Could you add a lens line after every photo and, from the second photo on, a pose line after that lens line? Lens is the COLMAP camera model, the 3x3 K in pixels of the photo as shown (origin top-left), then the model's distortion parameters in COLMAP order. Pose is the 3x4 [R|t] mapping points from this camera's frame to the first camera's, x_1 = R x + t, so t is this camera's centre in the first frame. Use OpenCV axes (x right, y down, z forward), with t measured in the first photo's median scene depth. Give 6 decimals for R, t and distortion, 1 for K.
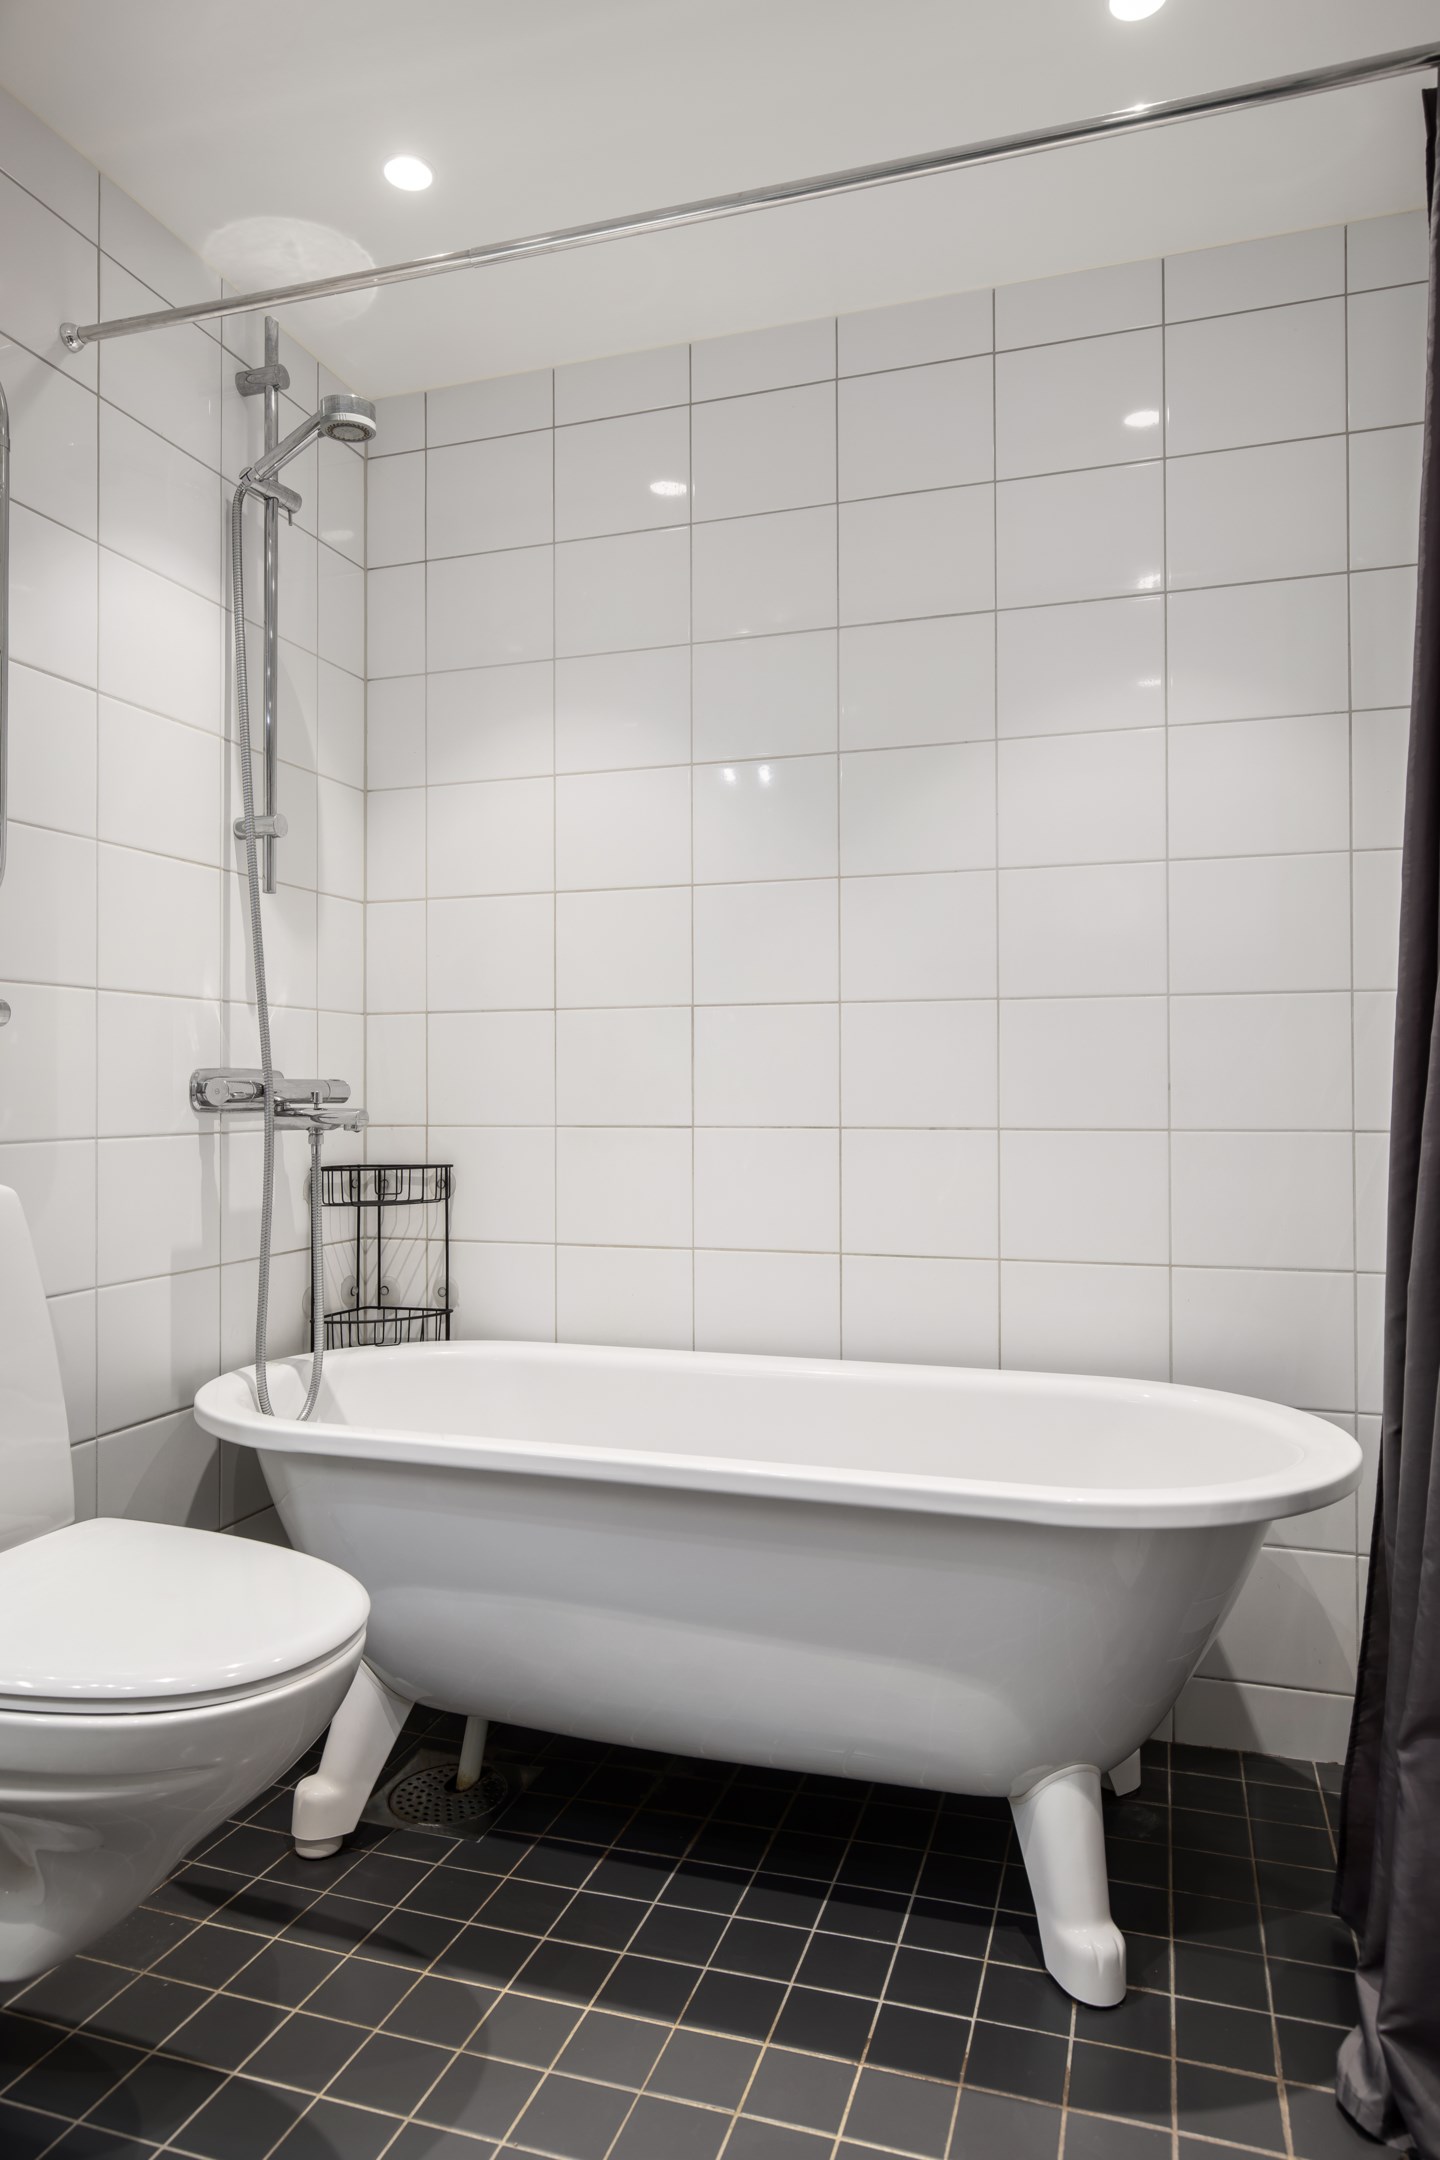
lens RADIAL K [[1337.7, 0, 724.3], [0, 1337.7, 1073.2], [0, 0, 1]] dist [-0.007313, 0.001140]
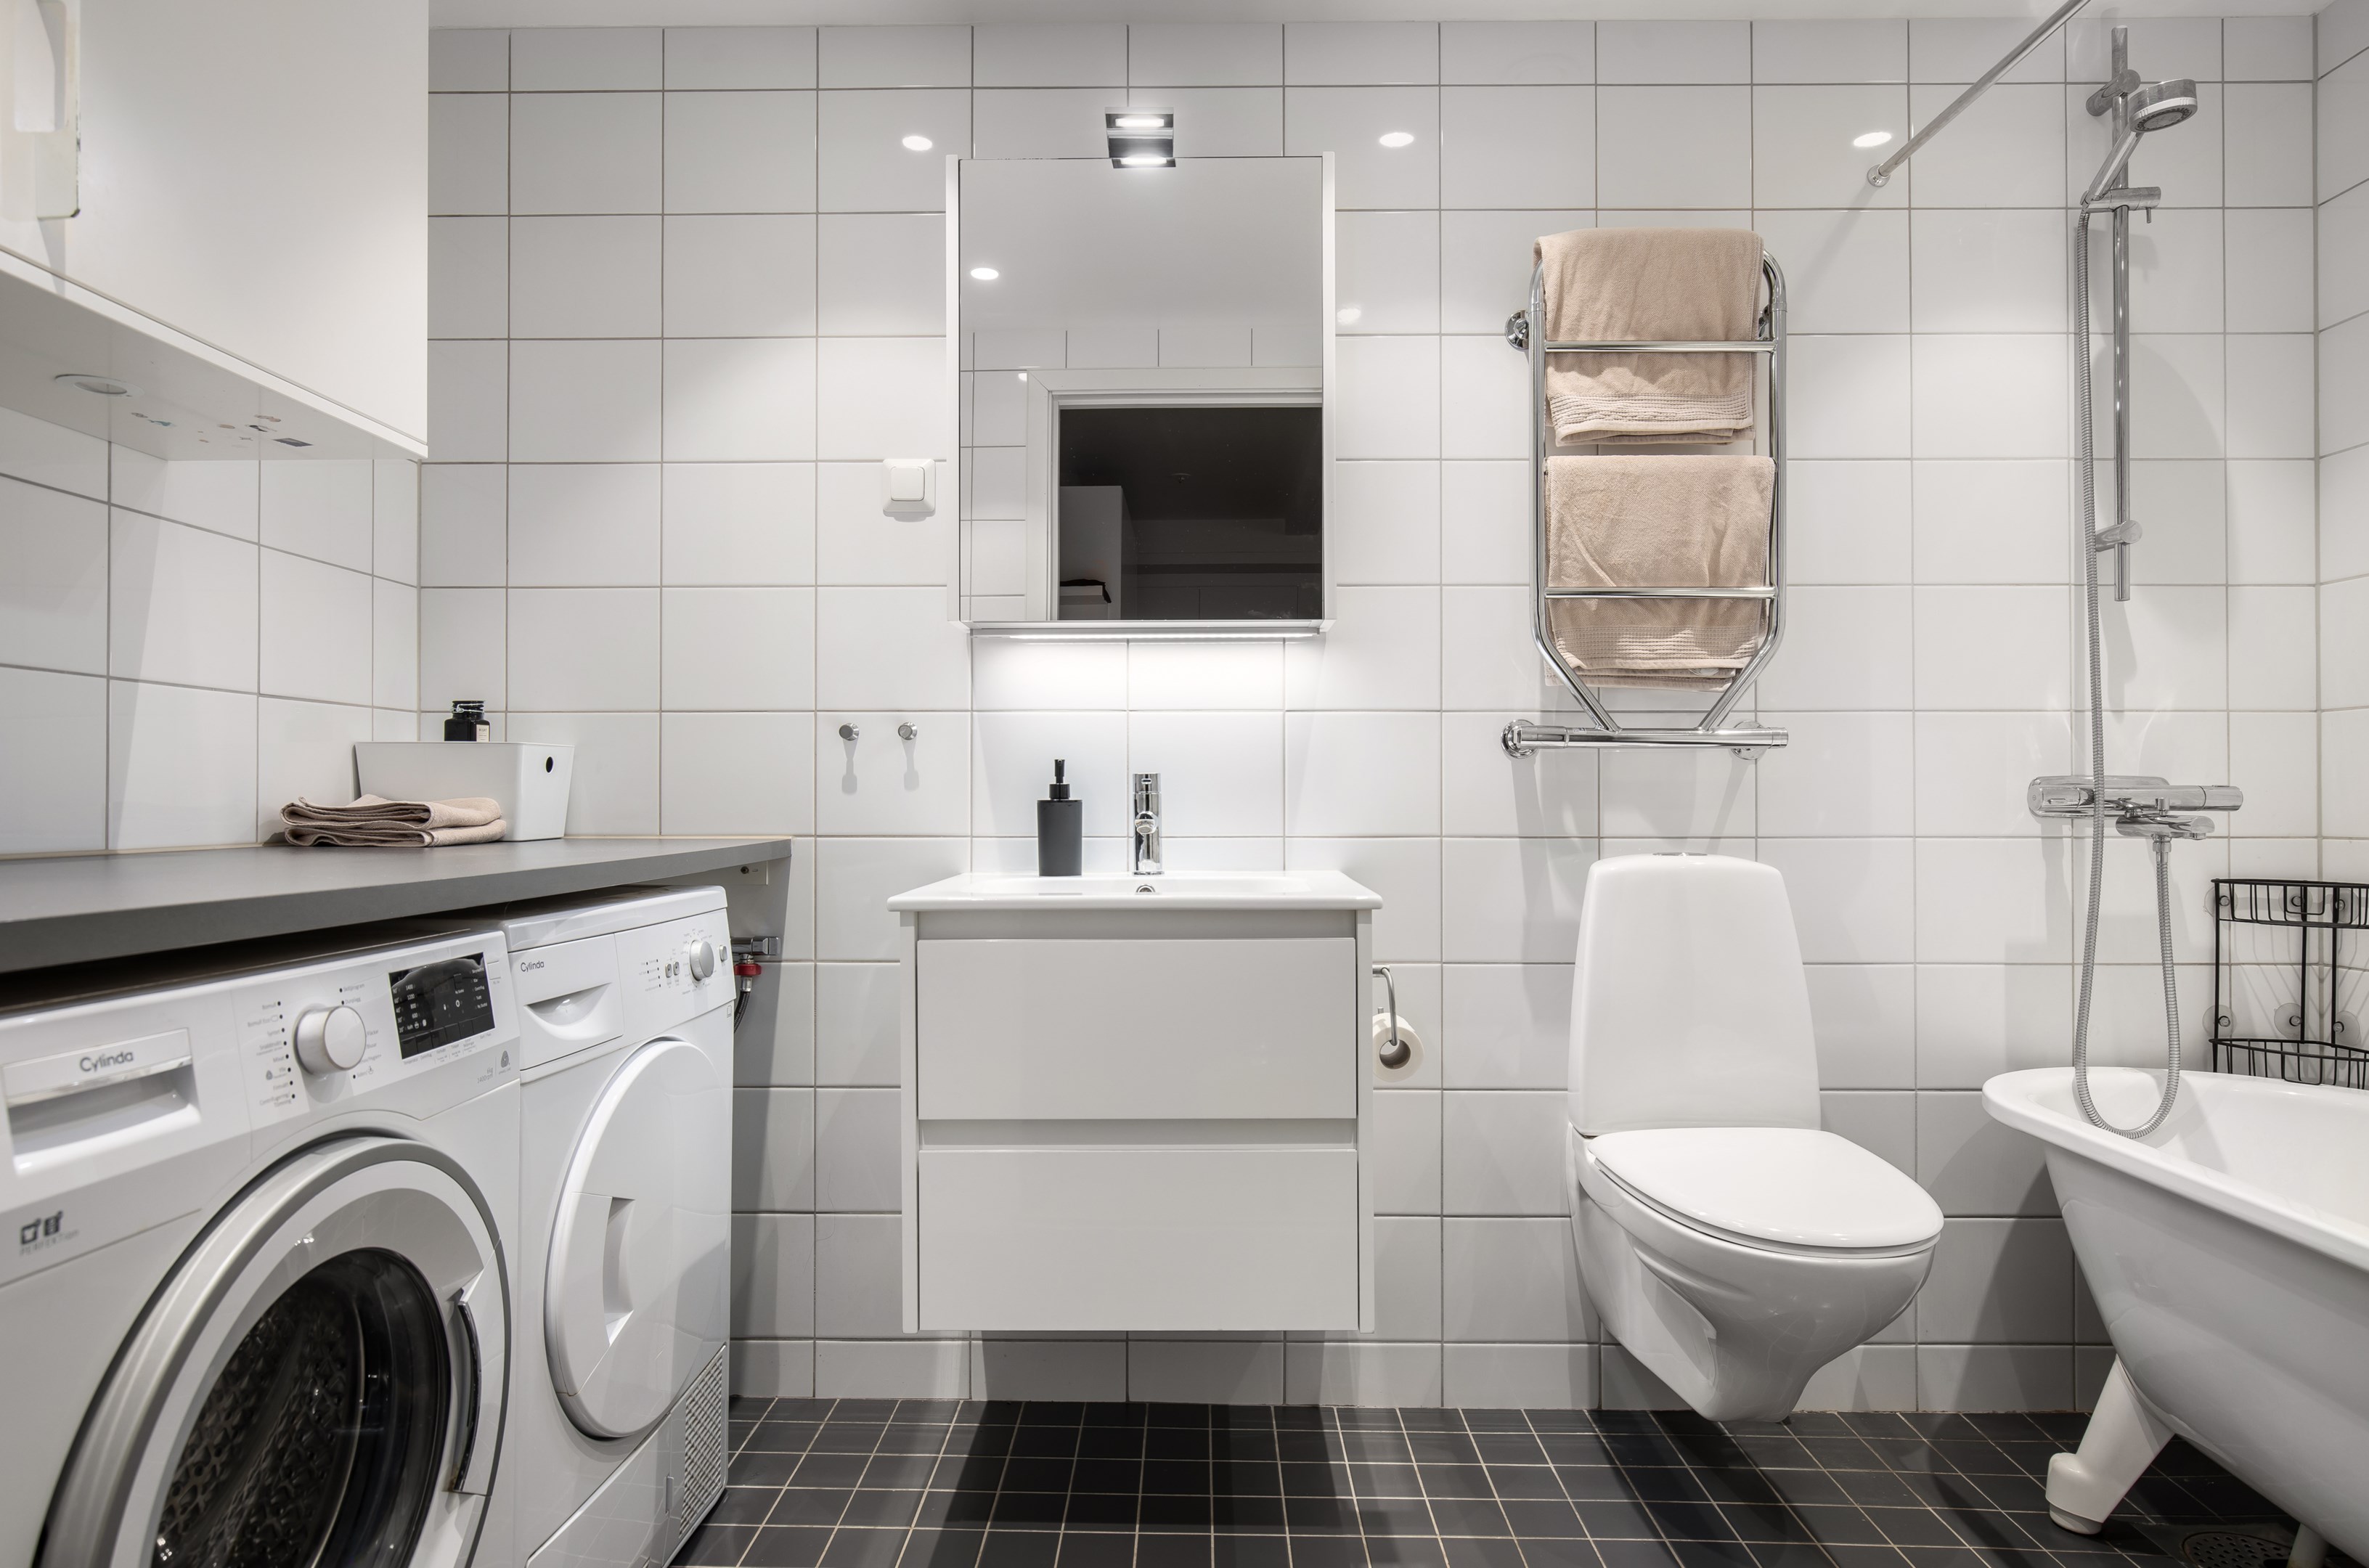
lens RADIAL K [[1346.4, 0, 1184.5], [0, 1346.4, 784.0], [0, 0, 1]] dist [-0.002182, 0.000787]
pose [[0.300161, -0.006546, -0.953866, 0.409991], [0.010003, 0.999943, -0.003715, -0.000229], [0.953836, -0.008426, 0.300209, 0.021407]]
